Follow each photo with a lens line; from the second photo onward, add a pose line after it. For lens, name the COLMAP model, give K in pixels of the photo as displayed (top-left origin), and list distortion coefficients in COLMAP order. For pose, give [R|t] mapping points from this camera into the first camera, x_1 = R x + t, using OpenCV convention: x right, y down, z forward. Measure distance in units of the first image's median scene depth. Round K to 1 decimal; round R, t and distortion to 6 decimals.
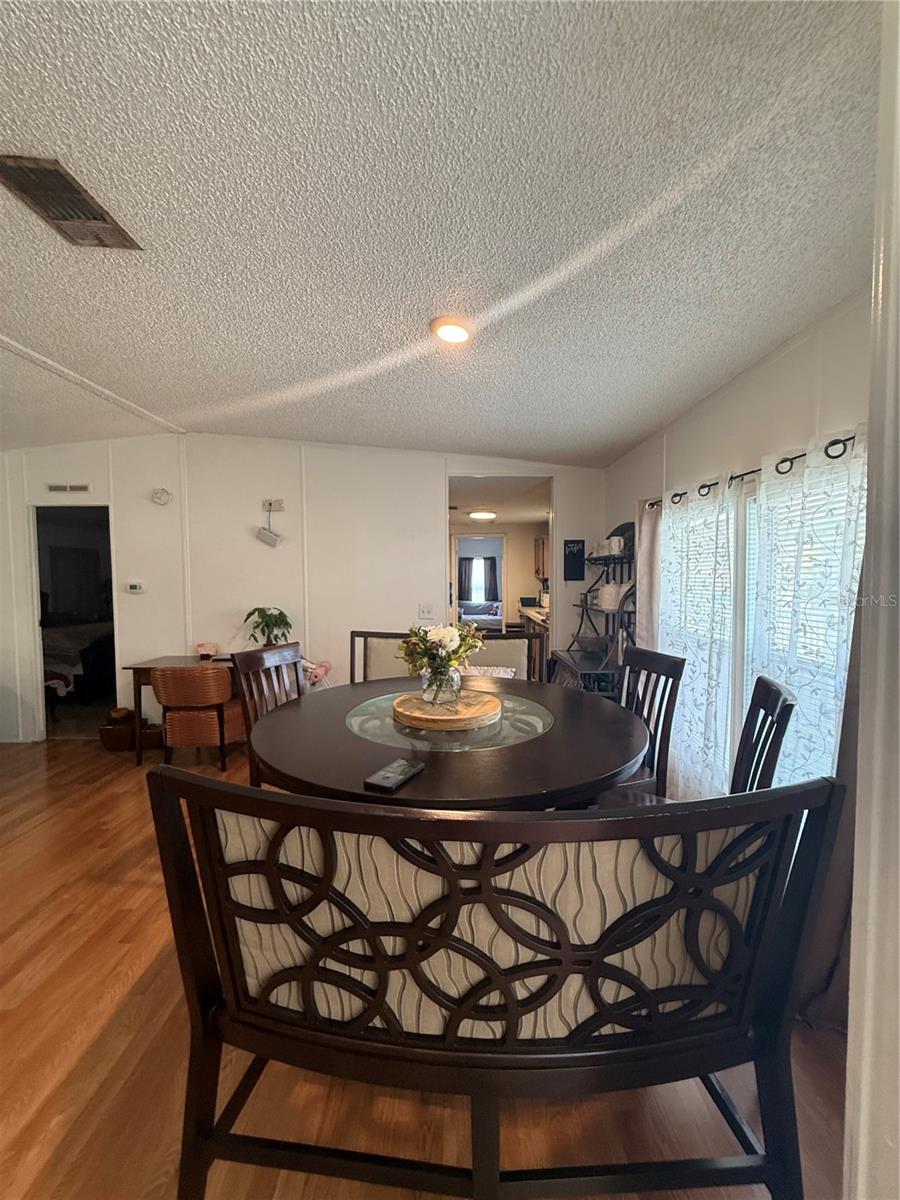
lens RADIAL K [[482.4, 0, 449.3], [0, 482.4, 596.4], [0, 0, 1]] dist [-0.000201, 0.000348]
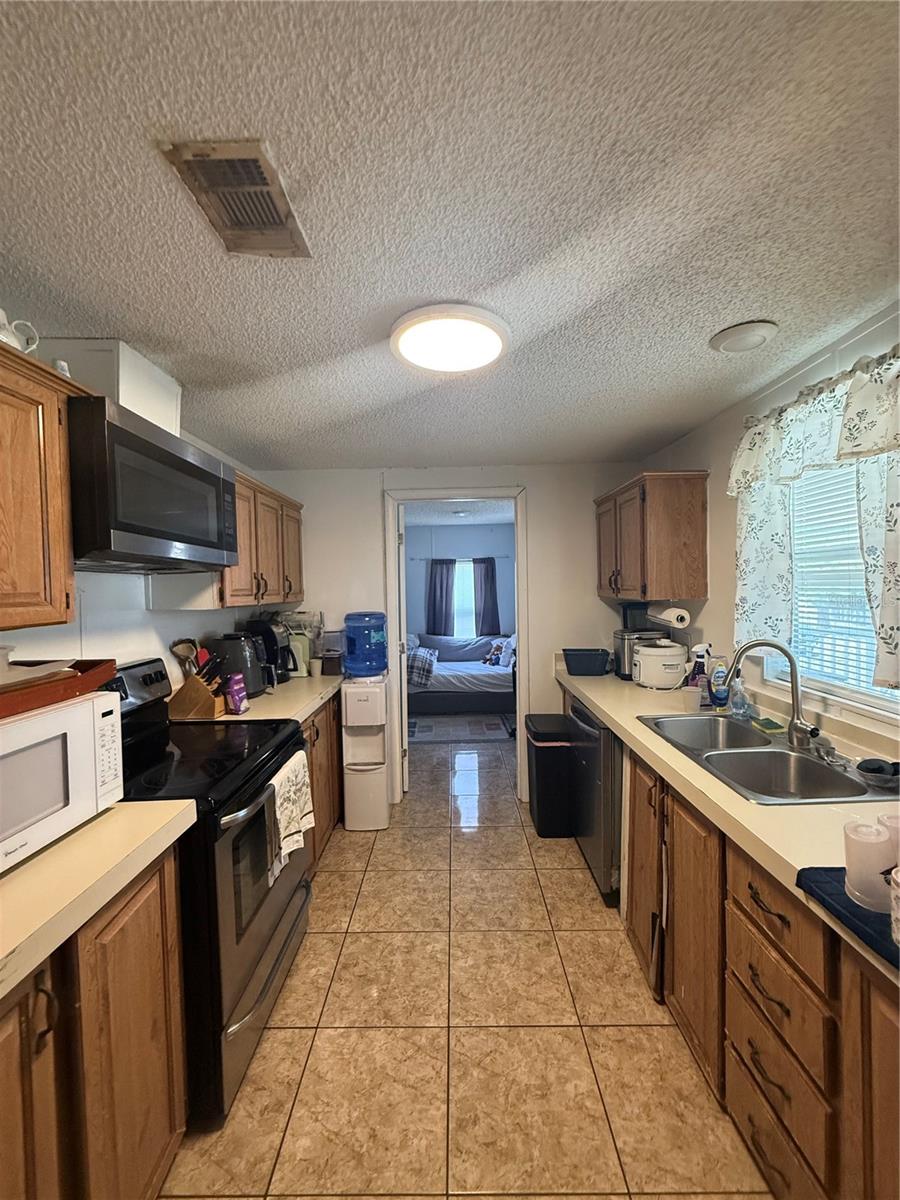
lens RADIAL K [[482.4, 0, 452.4], [0, 482.4, 601.3], [0, 0, 1]] dist [-0.000201, 0.000348]
pose [[0.999596, -0.022681, 0.017126, 0.100504], [0.022872, 0.999677, -0.011056, -0.066930], [-0.016870, 0.011443, 0.999792, 1.197260]]
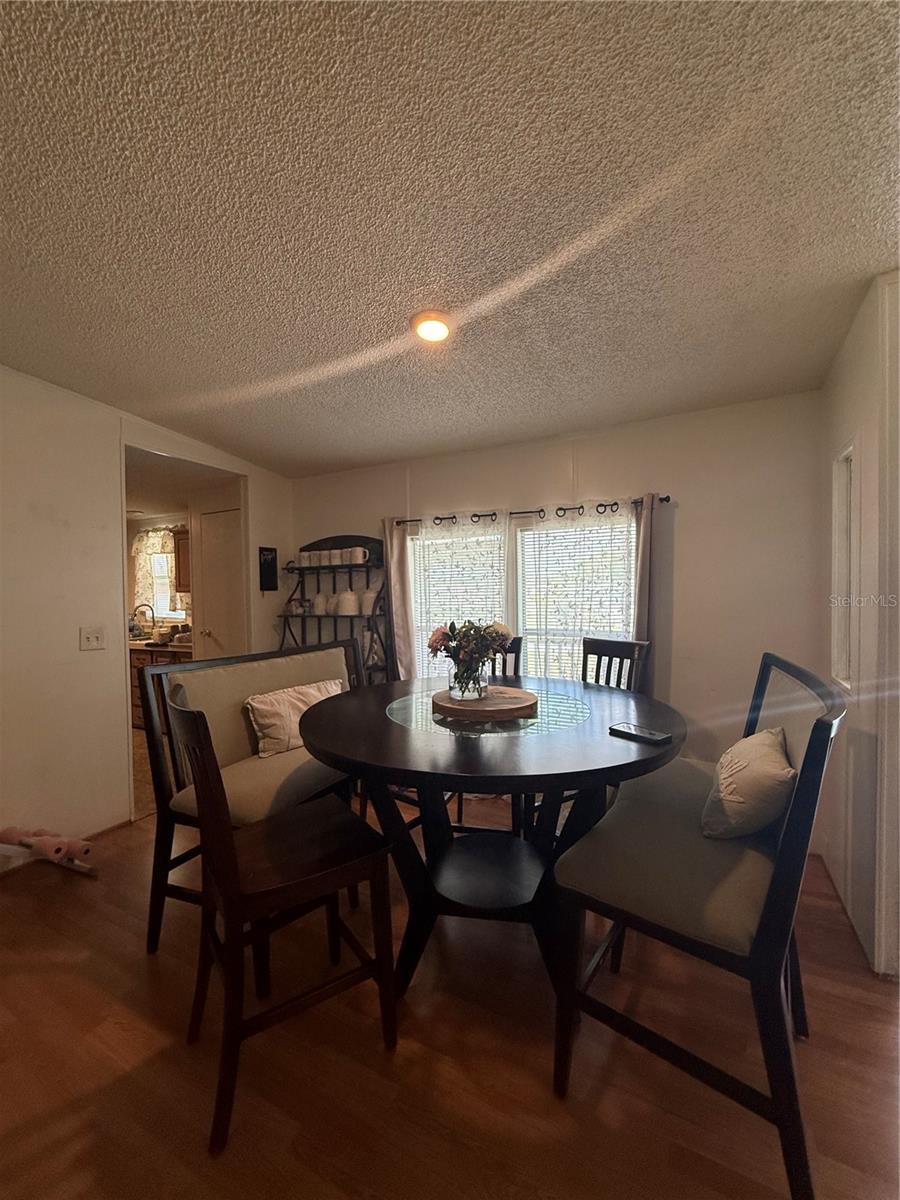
lens RADIAL K [[482.4, 0, 440.8], [0, 482.4, 596.0], [0, 0, 1]] dist [-0.000201, 0.000348]
pose [[0.466099, -0.013413, 0.884631, -0.417826], [0.051128, 0.998622, -0.011797, 0.006013], [-0.883254, 0.050728, 0.466143, 0.264243]]
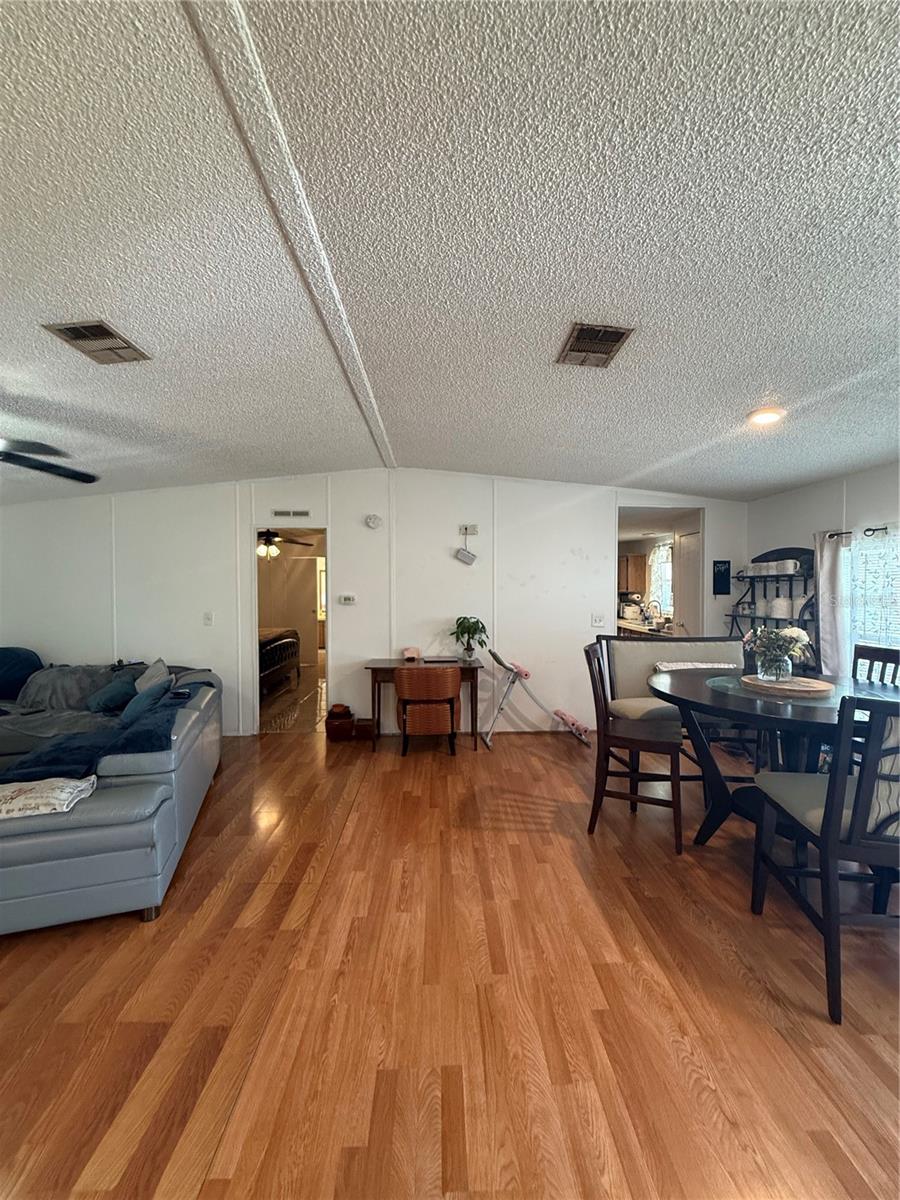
lens RADIAL K [[482.4, 0, 450.1], [0, 482.4, 597.2], [0, 0, 1]] dist [-0.000201, 0.000348]
pose [[0.999174, 0.002781, 0.040549, -0.461506], [-0.001776, 0.999691, -0.024813, 0.004252], [-0.040605, 0.024720, 0.998869, -0.166192]]
